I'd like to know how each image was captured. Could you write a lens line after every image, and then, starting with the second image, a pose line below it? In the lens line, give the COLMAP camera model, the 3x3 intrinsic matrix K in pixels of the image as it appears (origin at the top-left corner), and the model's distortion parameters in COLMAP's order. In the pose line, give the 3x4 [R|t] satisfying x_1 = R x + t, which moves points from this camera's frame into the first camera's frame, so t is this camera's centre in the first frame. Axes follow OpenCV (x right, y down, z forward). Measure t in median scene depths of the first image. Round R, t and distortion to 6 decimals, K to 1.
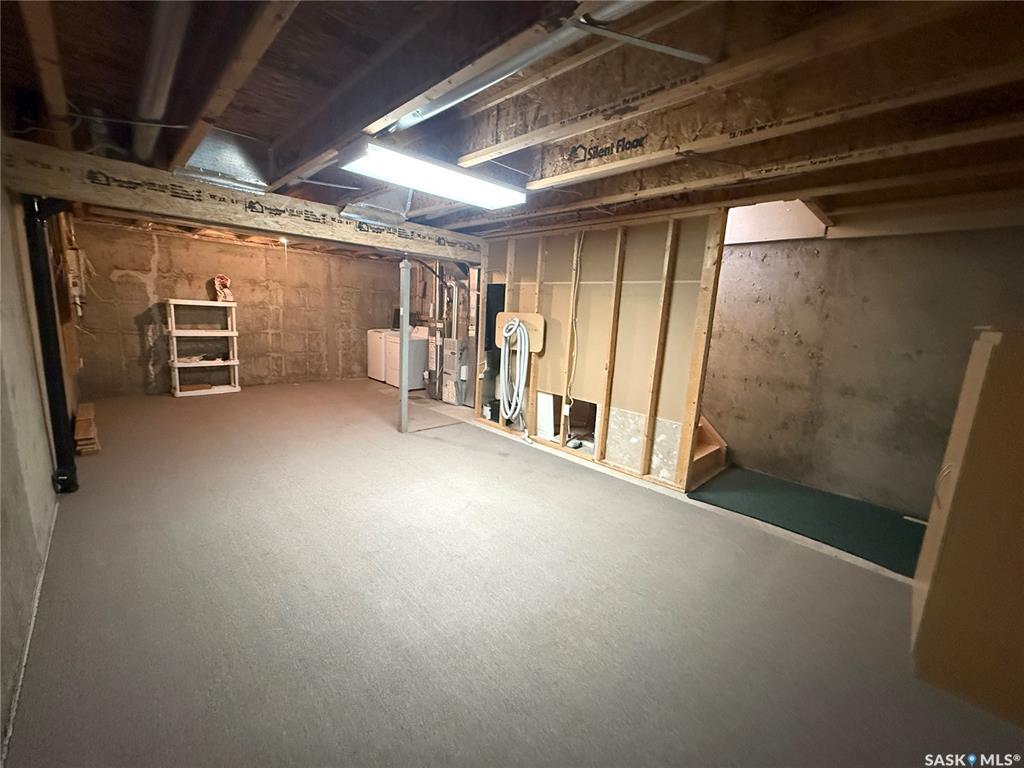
lens RADIAL K [[408.0, 0, 511.2], [0, 408.0, 383.3], [0, 0, 1]] dist [-0.000714, -0.000101]
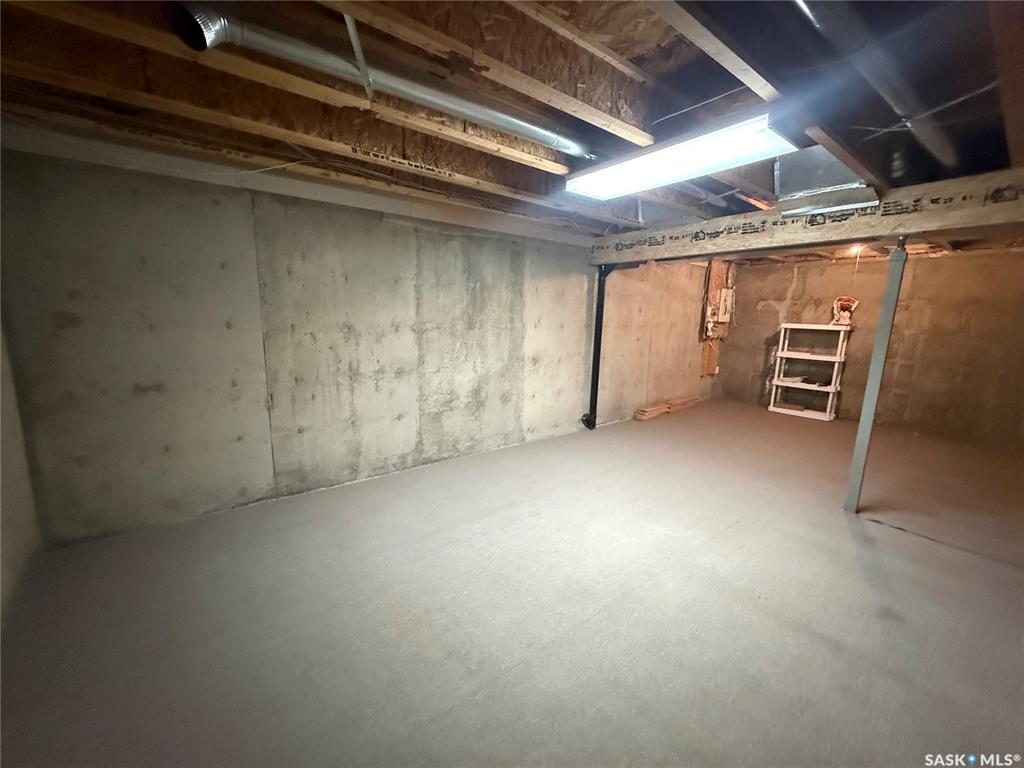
lens RADIAL K [[408.0, 0, 511.2], [0, 408.0, 383.3], [0, 0, 1]] dist [-0.000714, -0.000101]
pose [[-0.110974, 0.116499, -0.986972, 0.348096], [-0.199769, 0.970220, 0.136984, -0.050876], [0.973538, 0.212368, -0.084396, 0.394984]]
